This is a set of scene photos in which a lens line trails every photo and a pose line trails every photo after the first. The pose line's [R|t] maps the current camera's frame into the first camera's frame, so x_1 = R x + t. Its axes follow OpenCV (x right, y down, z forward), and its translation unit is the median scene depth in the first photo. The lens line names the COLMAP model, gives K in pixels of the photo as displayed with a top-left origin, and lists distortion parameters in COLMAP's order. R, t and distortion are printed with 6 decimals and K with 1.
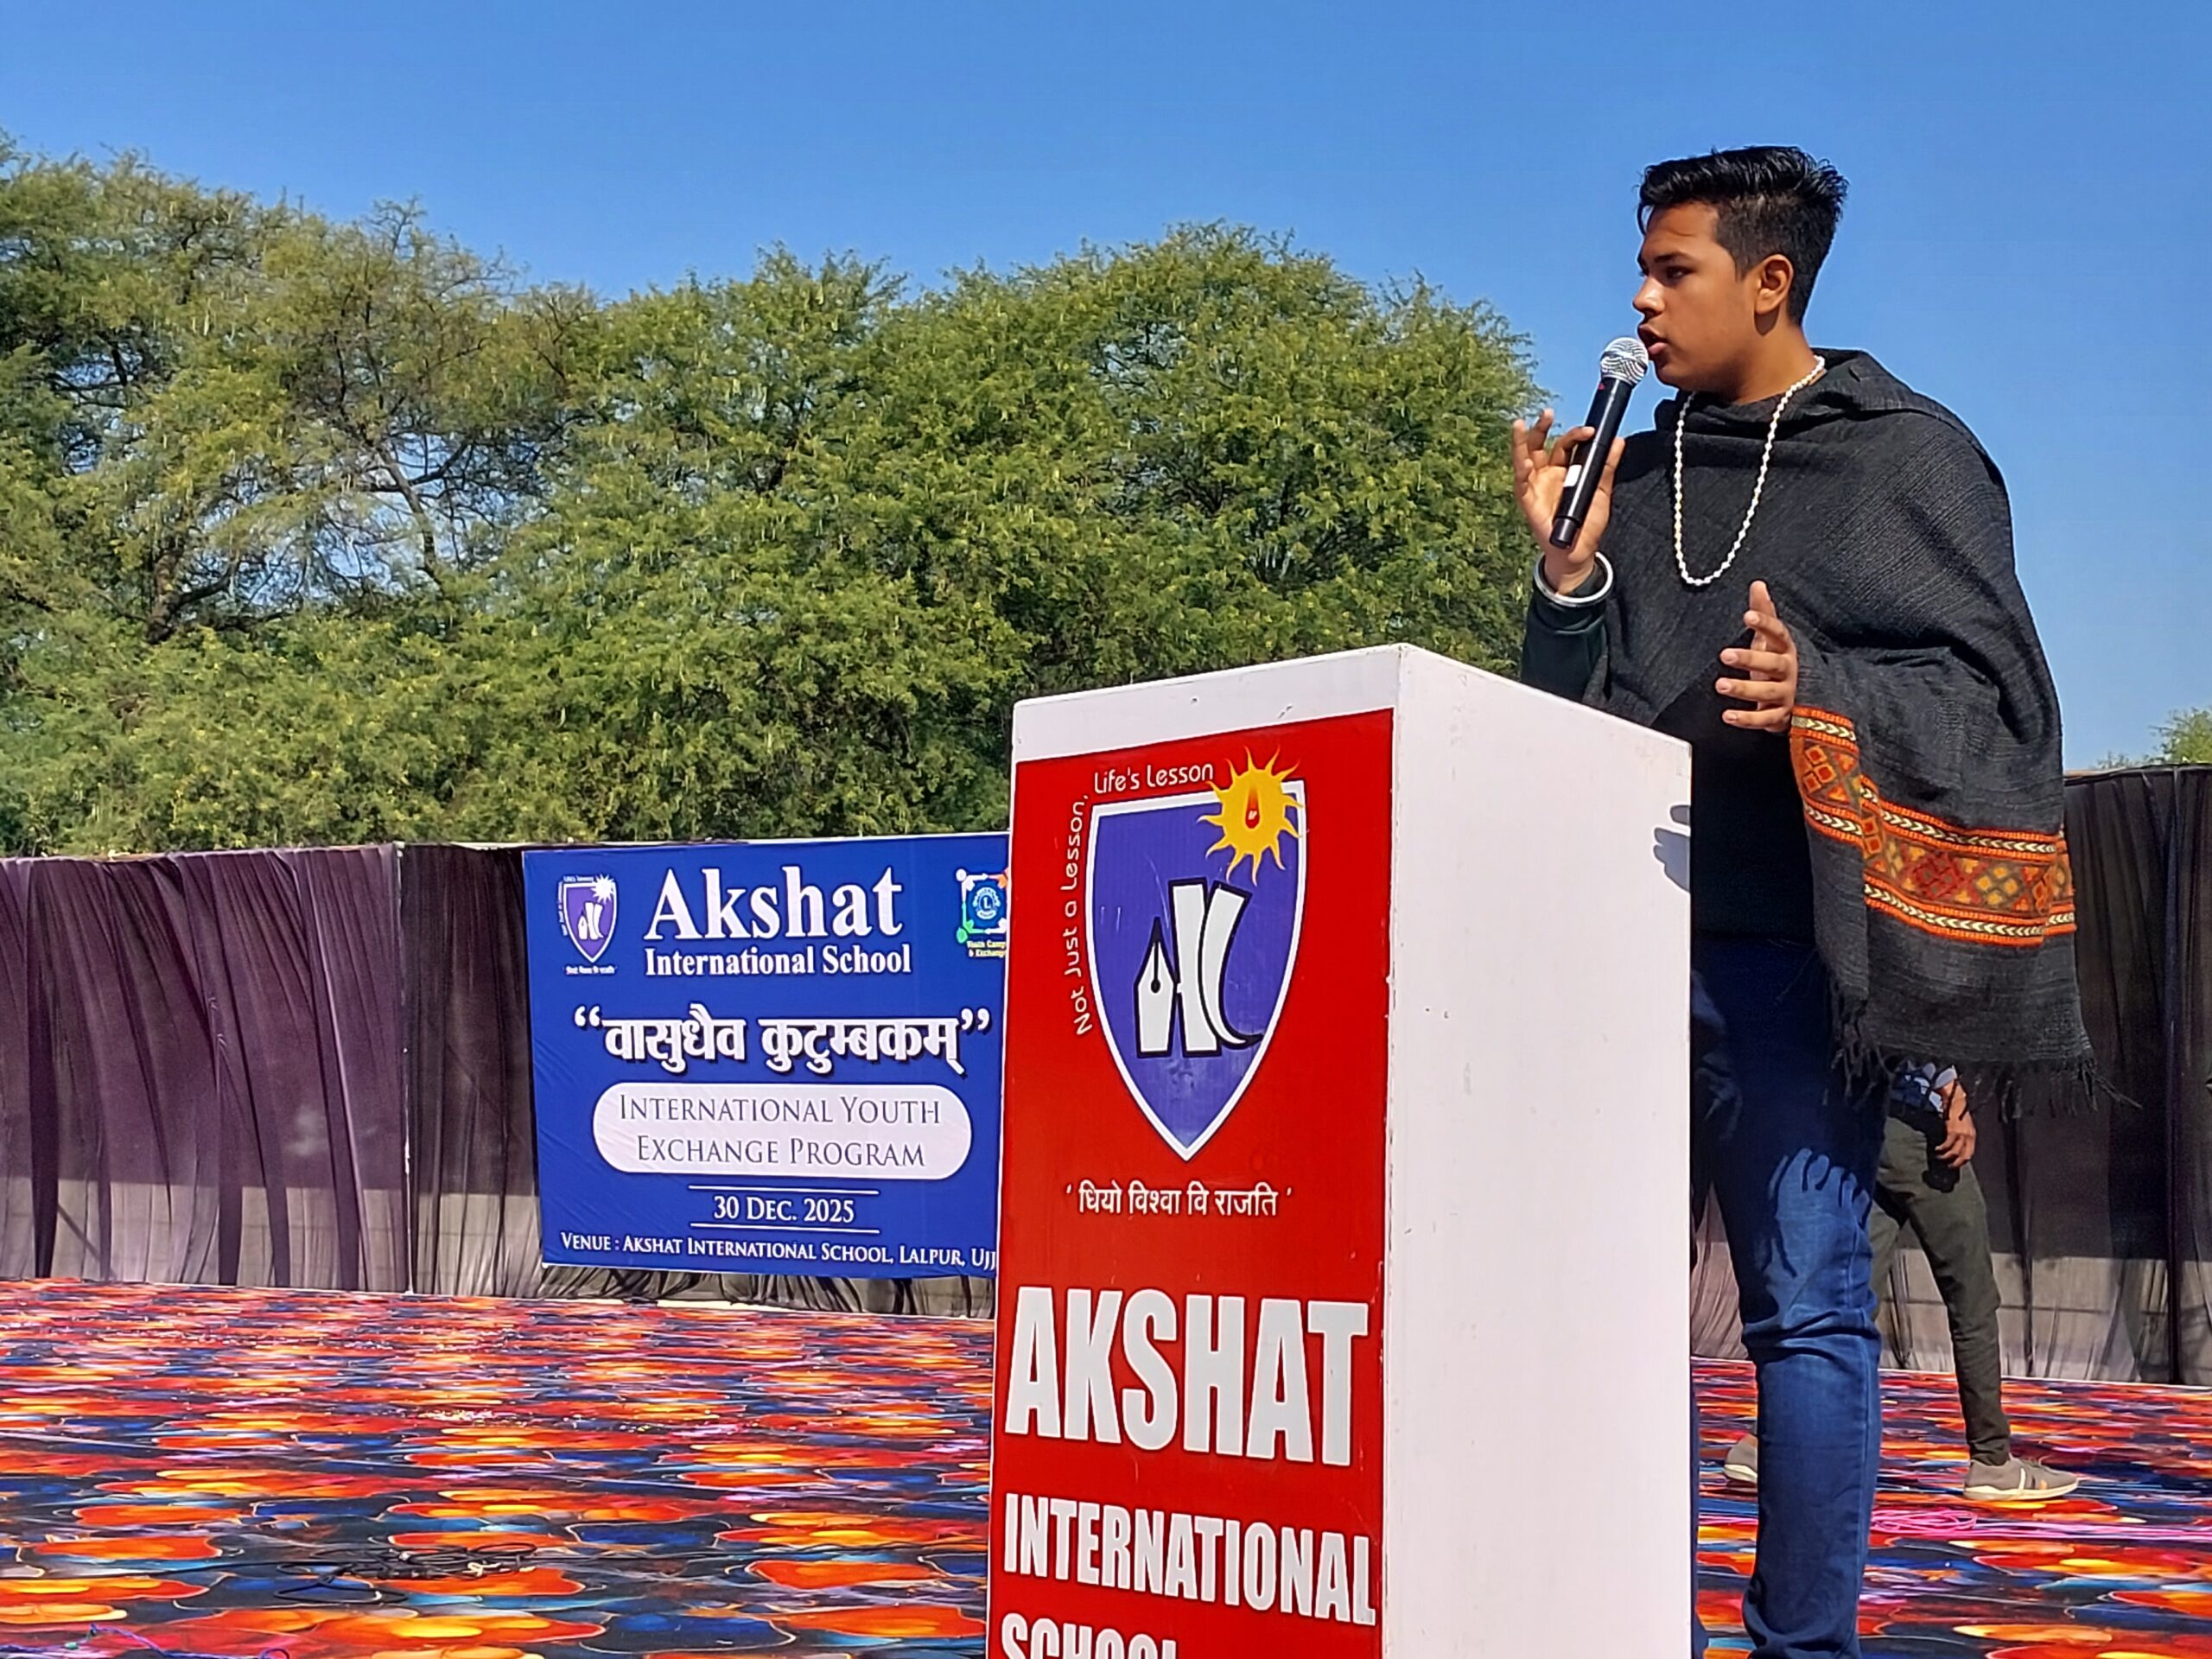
lens RADIAL K [[3323.5, 0, 1133.2], [0, 3323.5, 861.1], [0, 0, 1]] dist [0.260685, -0.786711]
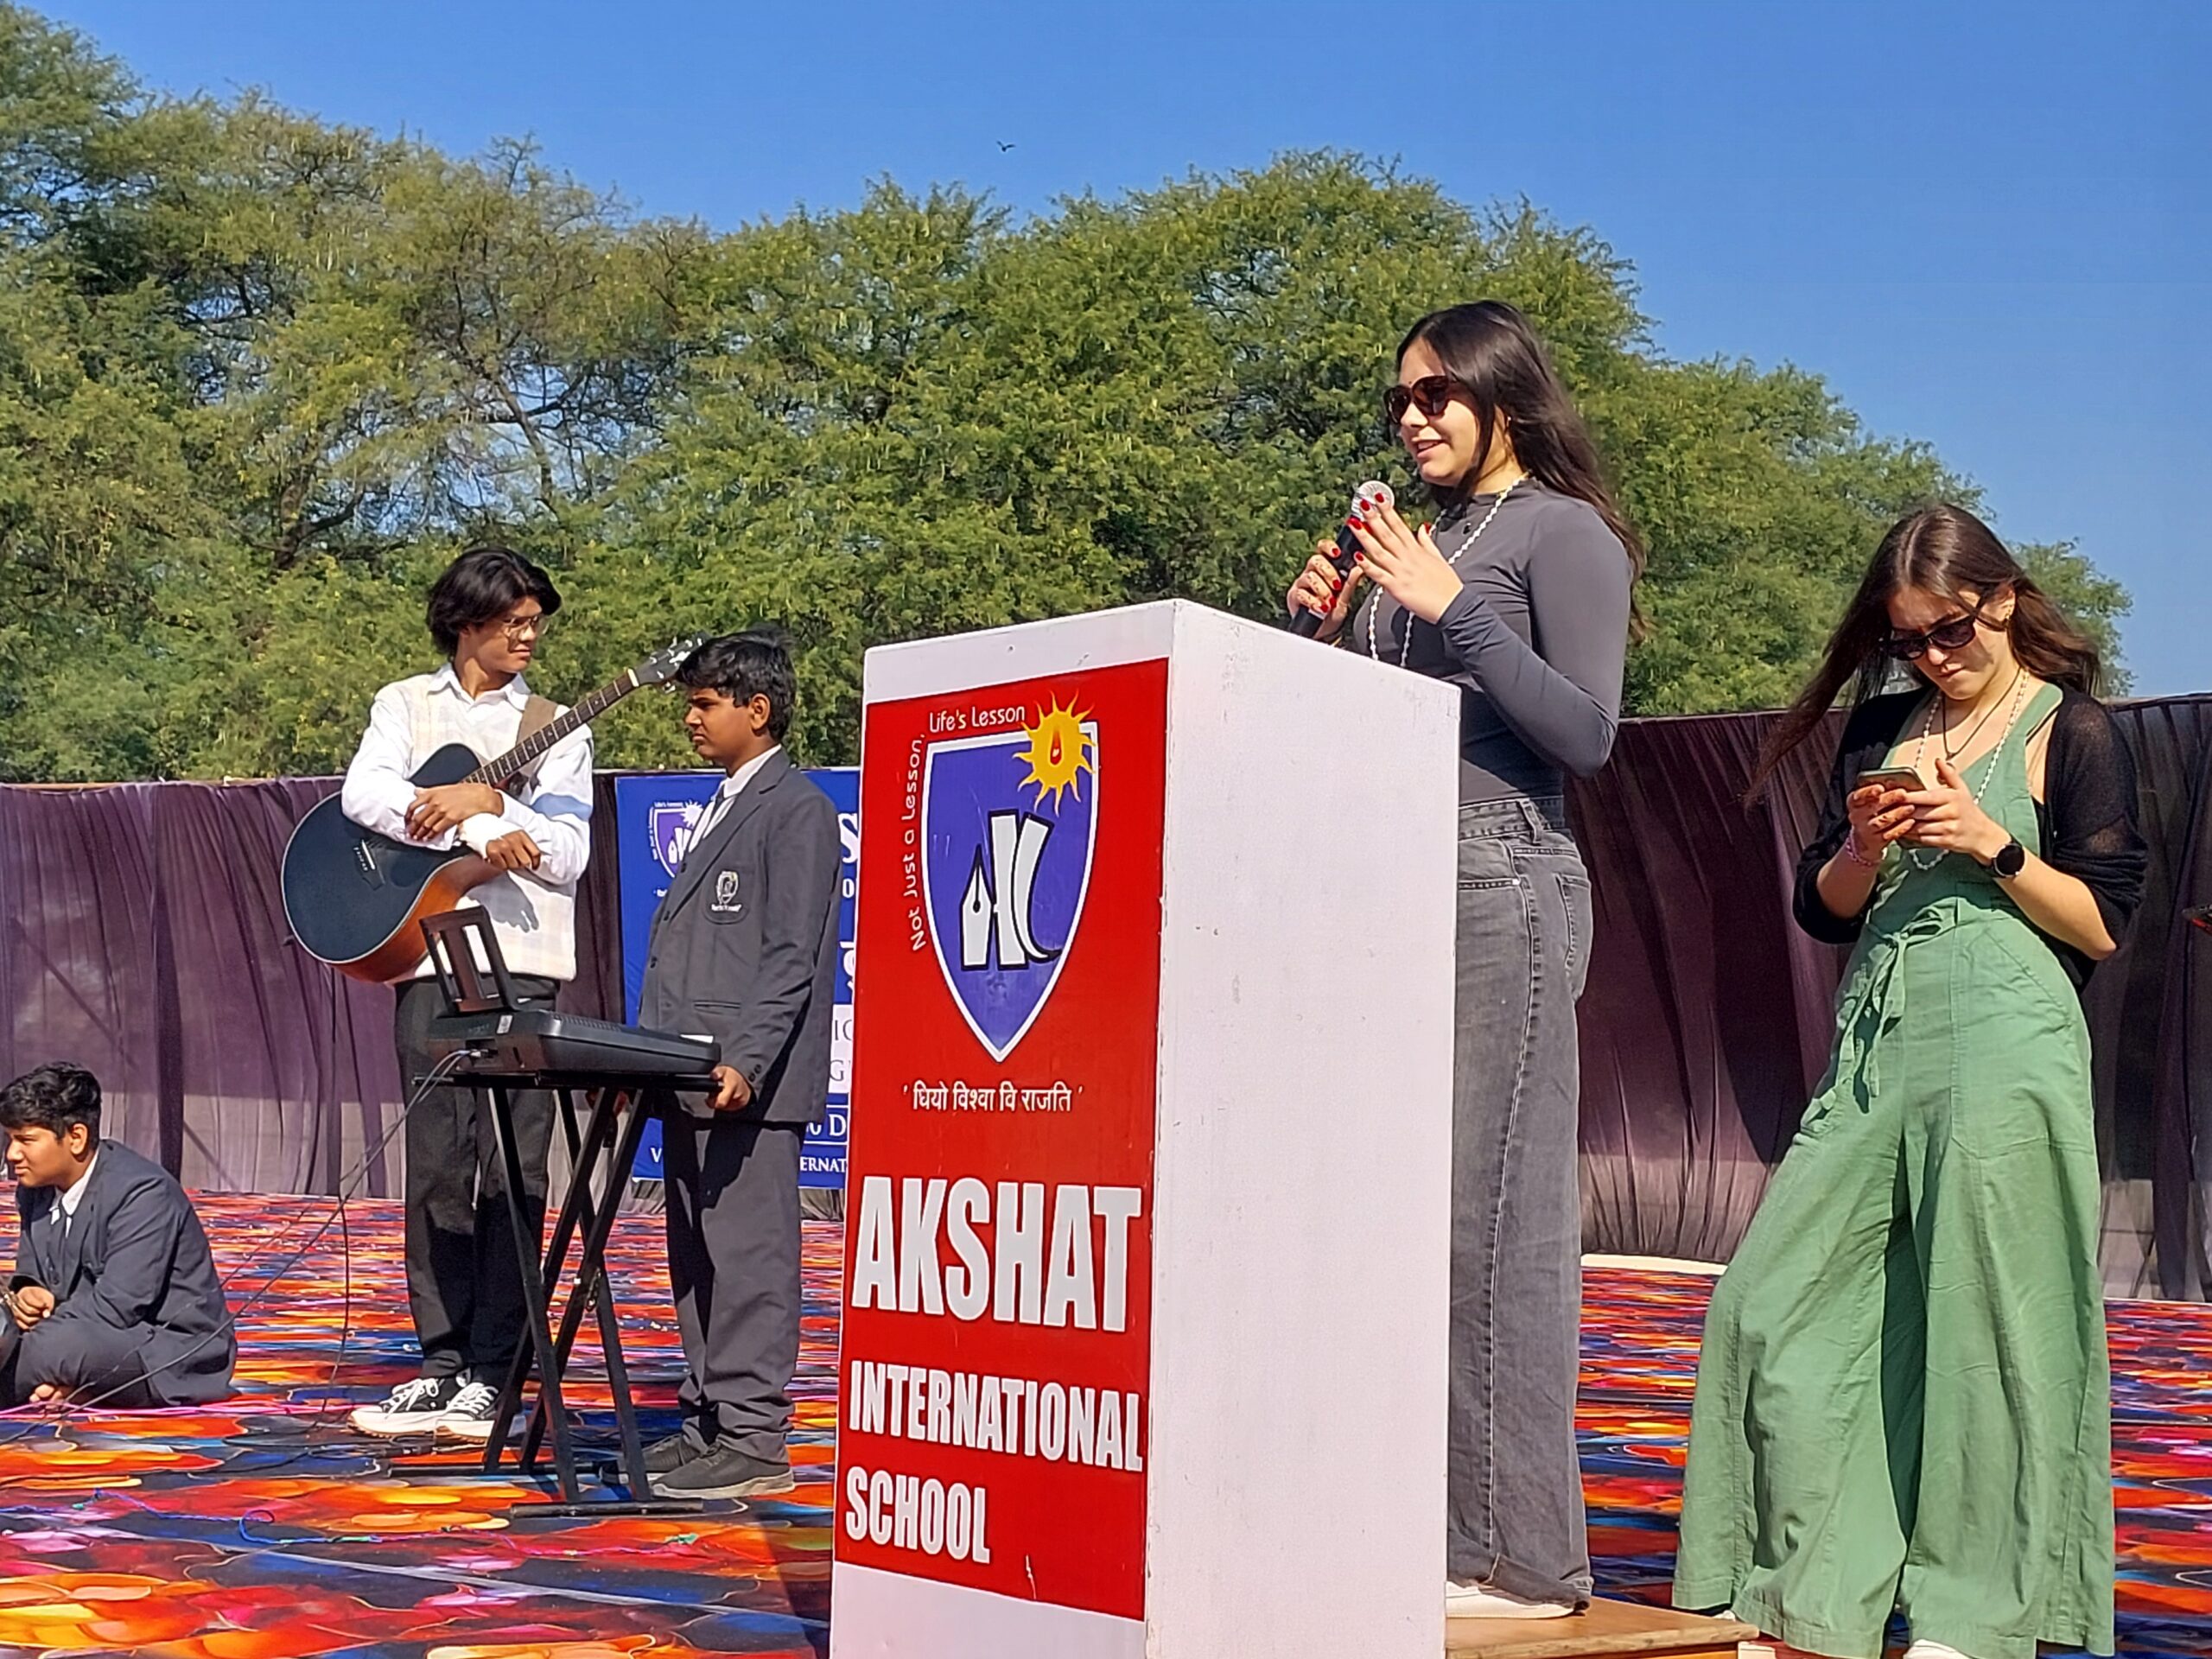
lens RADIAL K [[3323.5, 0, 1133.2], [0, 3323.5, 861.1], [0, 0, 1]] dist [0.260685, -0.786711]
pose [[0.999148, 0.001662, -0.041234, 0.101380], [-0.000739, 0.999749, 0.022411, -0.002459], [0.041261, -0.022361, 0.998898, -0.104554]]
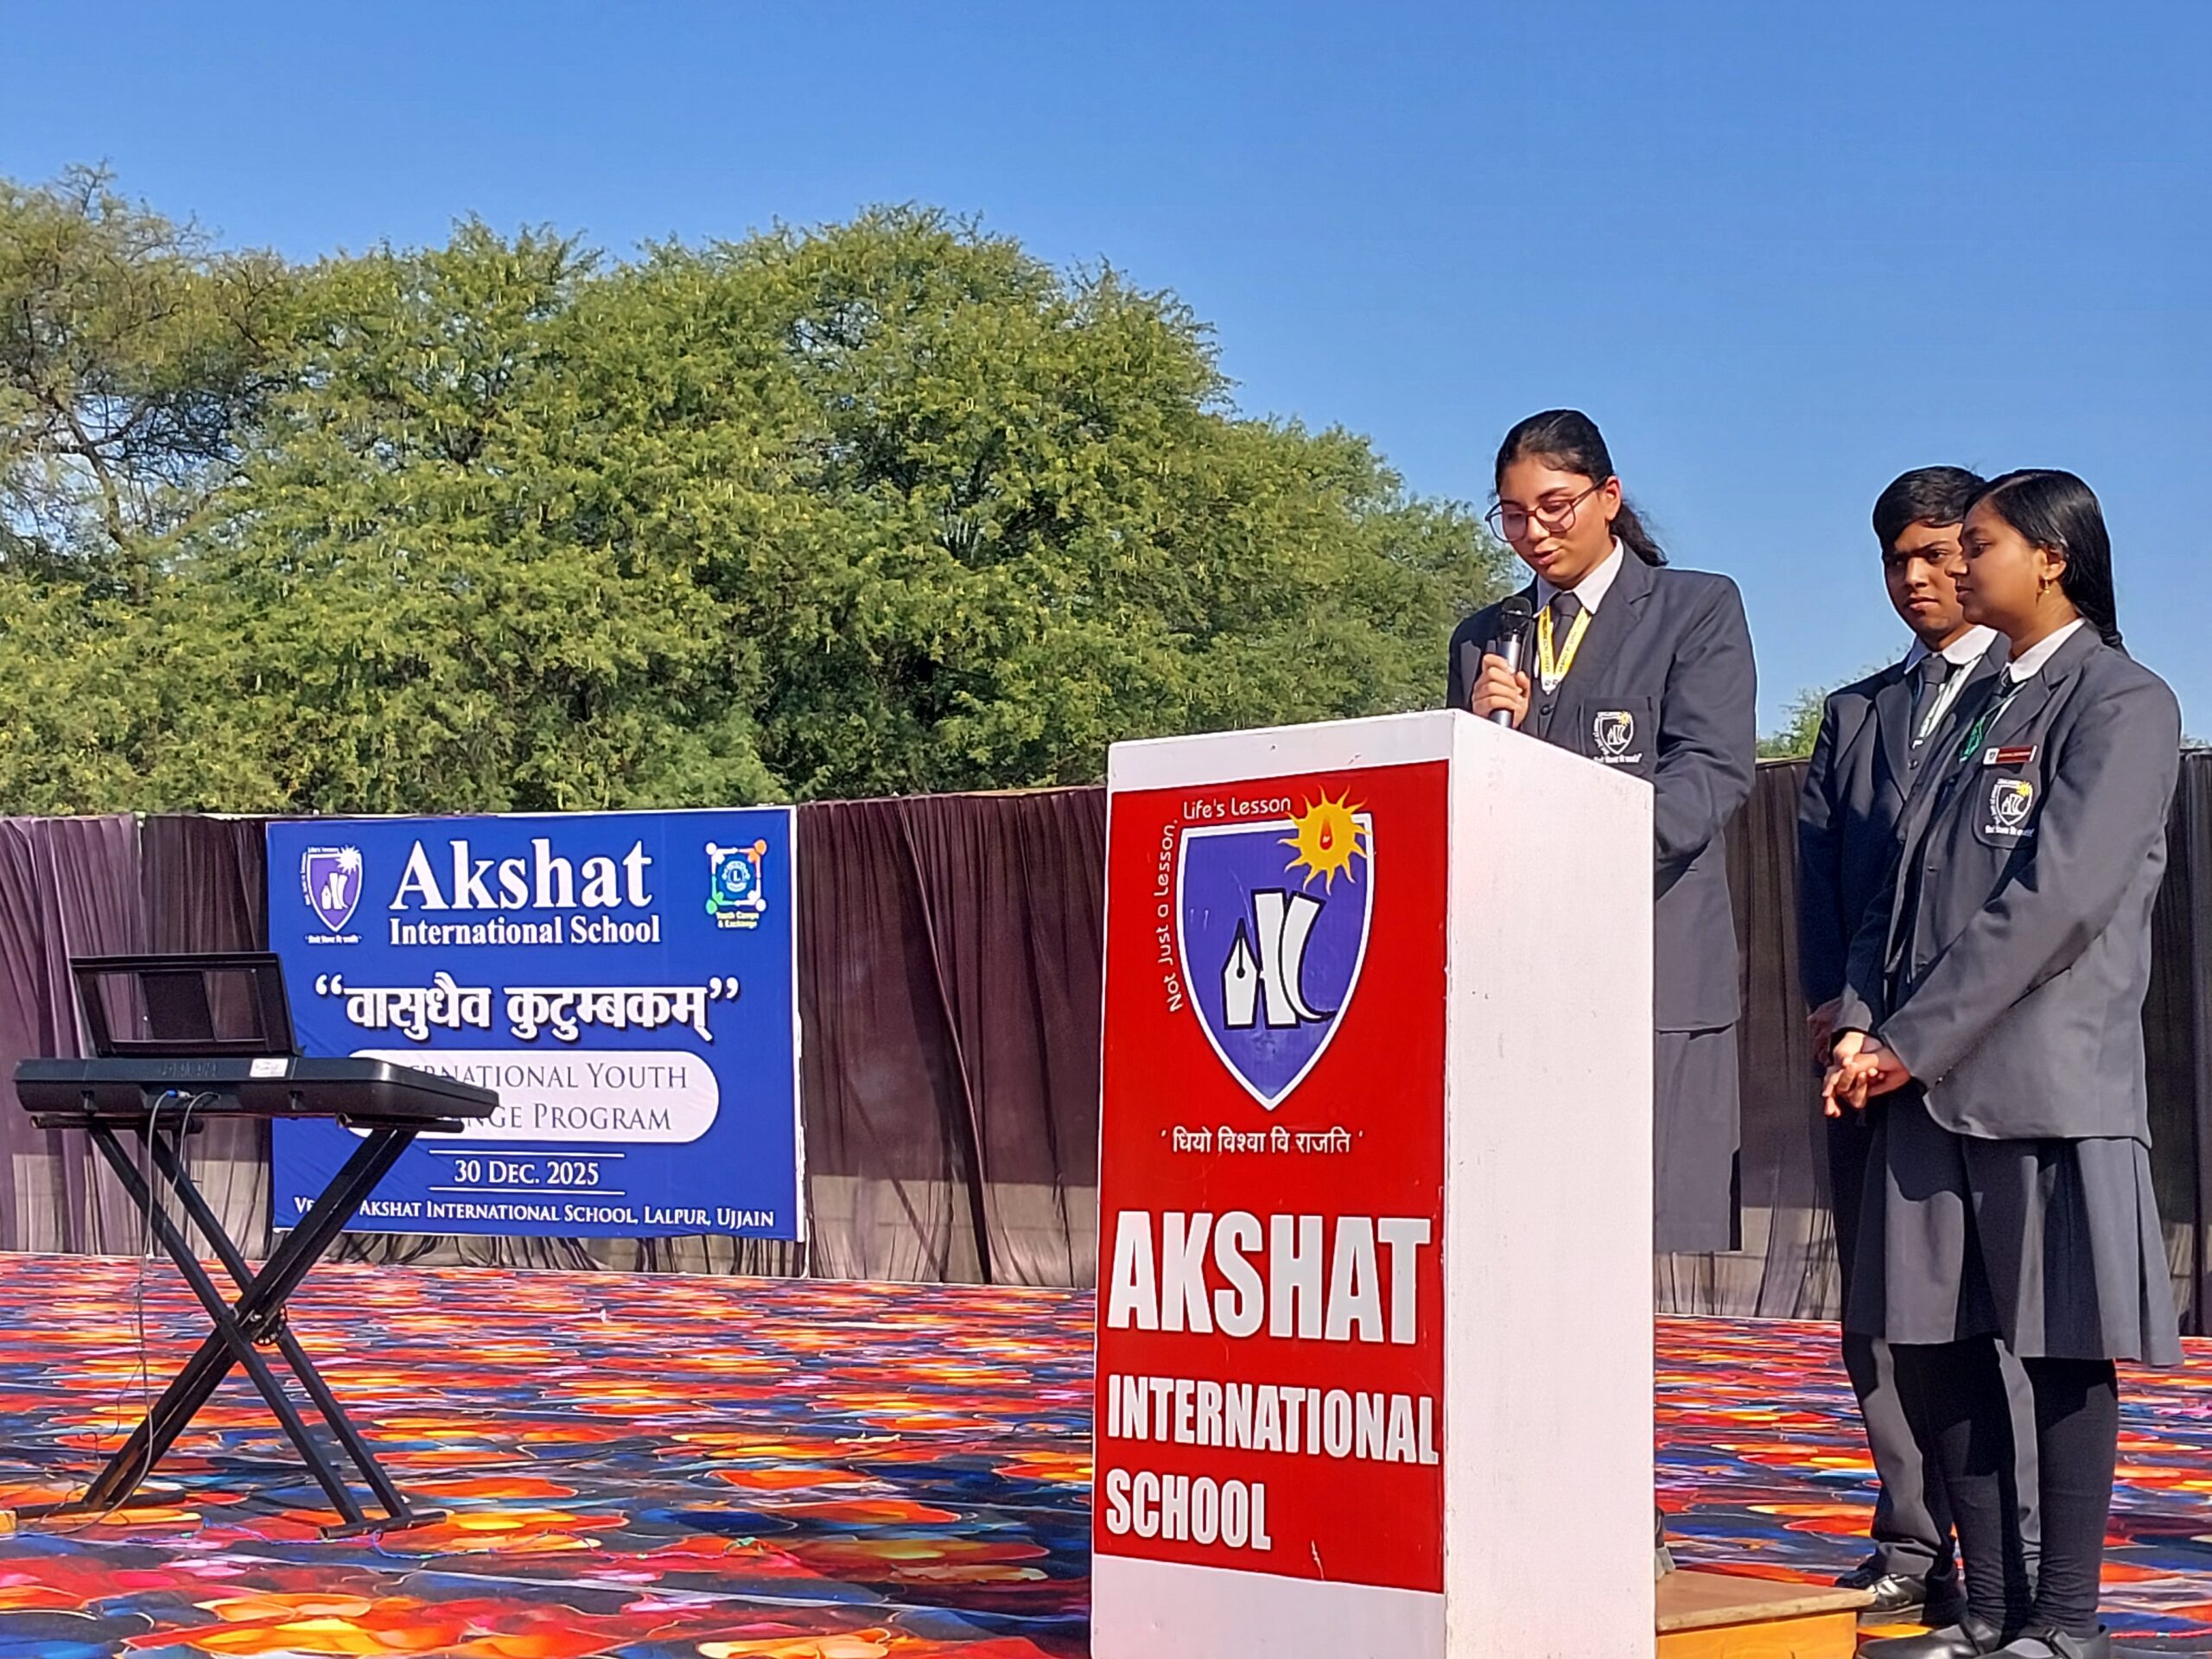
lens RADIAL K [[3337.6, 0, 1101.4], [0, 3337.6, 826.9], [0, 0, 1]] dist [0.247440, -0.645957]
pose [[0.995111, 0.005723, 0.098596, -0.166474], [-0.005769, 0.999983, 0.000182, -0.017434], [-0.098594, -0.000750, 0.995128, -0.255044]]
